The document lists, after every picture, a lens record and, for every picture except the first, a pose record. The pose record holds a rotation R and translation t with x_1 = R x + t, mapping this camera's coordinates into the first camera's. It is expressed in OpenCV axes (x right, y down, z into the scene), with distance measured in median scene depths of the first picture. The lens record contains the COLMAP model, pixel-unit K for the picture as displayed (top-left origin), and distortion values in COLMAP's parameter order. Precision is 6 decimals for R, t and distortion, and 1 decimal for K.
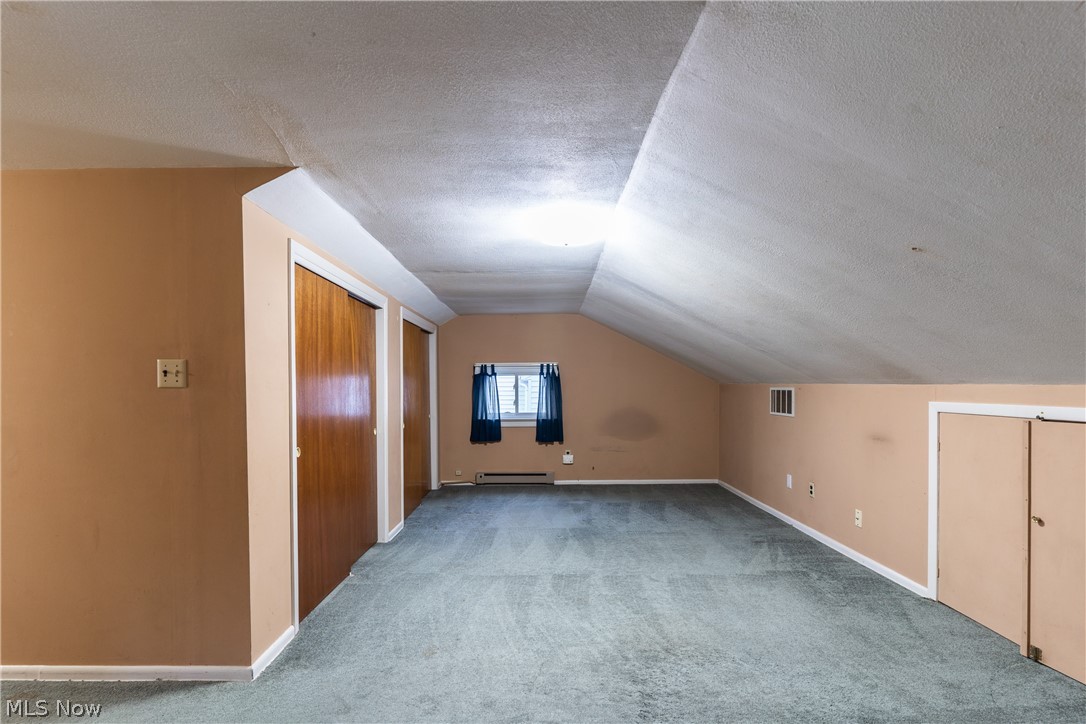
lens RADIAL K [[523.6, 0, 540.9], [0, 523.6, 394.1], [0, 0, 1]] dist [-0.000507, 0.000253]
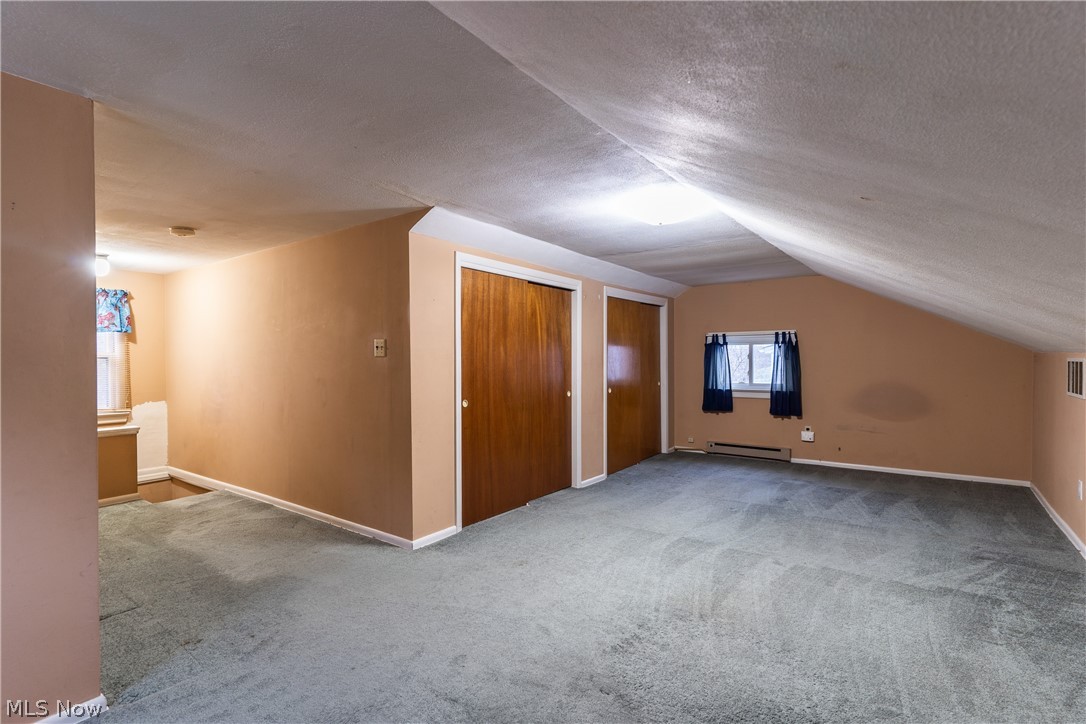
lens RADIAL K [[521.5, 0, 543.0], [0, 521.5, 362.0], [0, 0, 1]] dist [0.000370, -0.000140]
pose [[0.813518, 0.007721, -0.581488, 0.209432], [-0.009119, 0.999958, 0.000520, -0.000585], [0.581468, 0.004879, 0.813555, -0.002606]]
